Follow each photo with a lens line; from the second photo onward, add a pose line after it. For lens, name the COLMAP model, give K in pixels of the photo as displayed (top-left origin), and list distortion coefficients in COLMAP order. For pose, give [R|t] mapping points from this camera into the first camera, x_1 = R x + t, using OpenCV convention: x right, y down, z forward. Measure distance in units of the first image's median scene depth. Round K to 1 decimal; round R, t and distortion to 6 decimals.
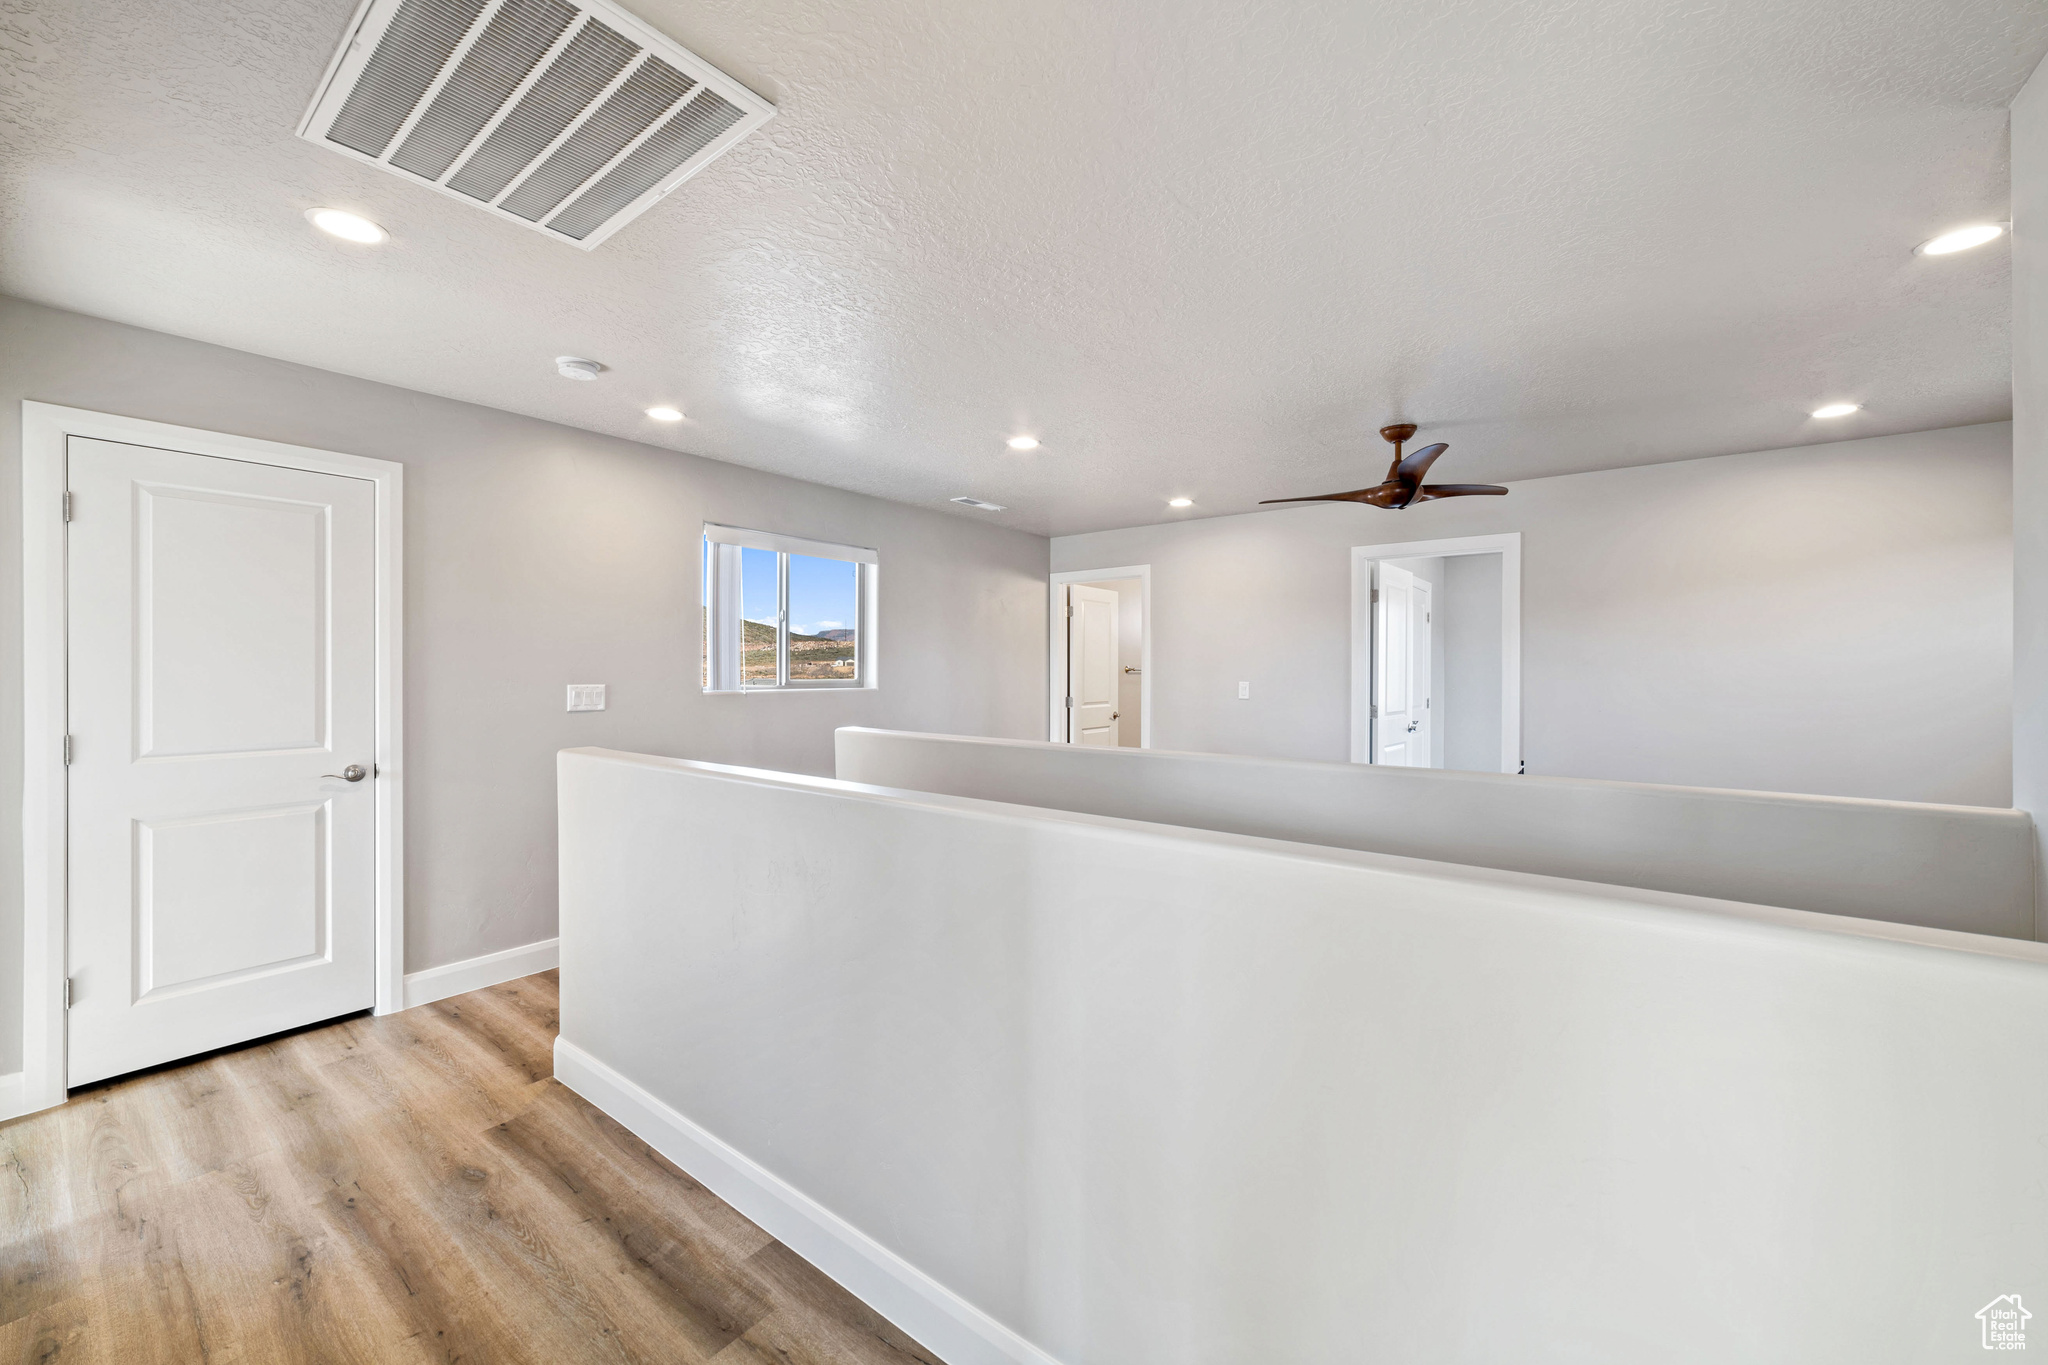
lens RADIAL K [[779.1, 0, 1025.6], [0, 779.1, 706.3], [0, 0, 1]] dist [0.000277, 0.000183]
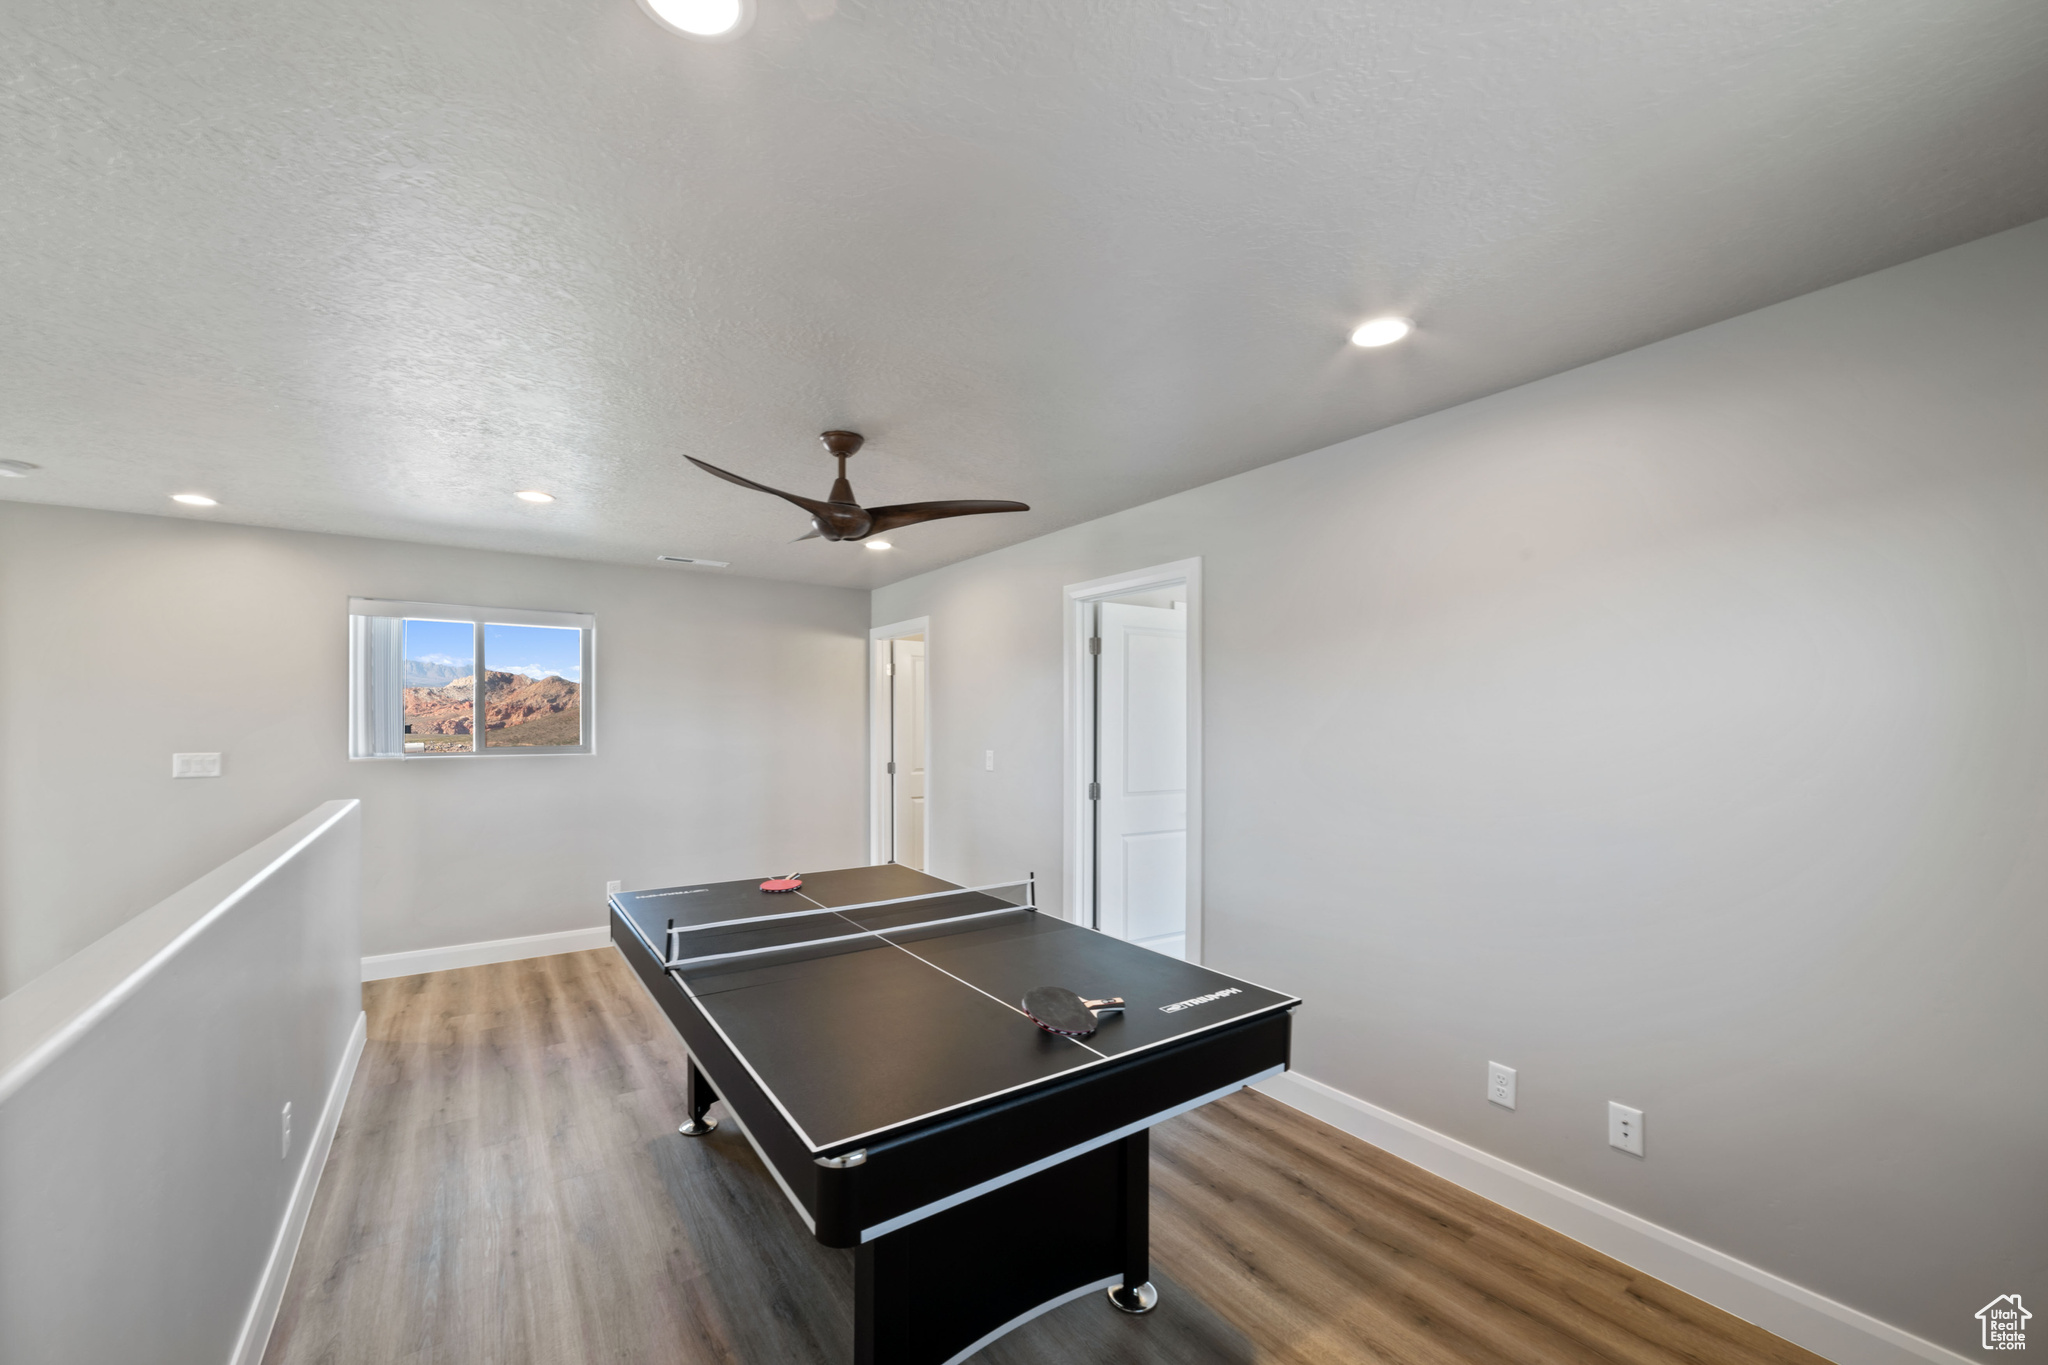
lens RADIAL K [[779.1, 0, 1025.6], [0, 779.1, 706.3], [0, 0, 1]] dist [0.000277, 0.000183]
pose [[0.955745, -0.006927, -0.294115, 0.748439], [-0.012132, 0.997944, -0.062927, -0.033426], [0.293947, 0.063710, 0.953696, 0.266931]]
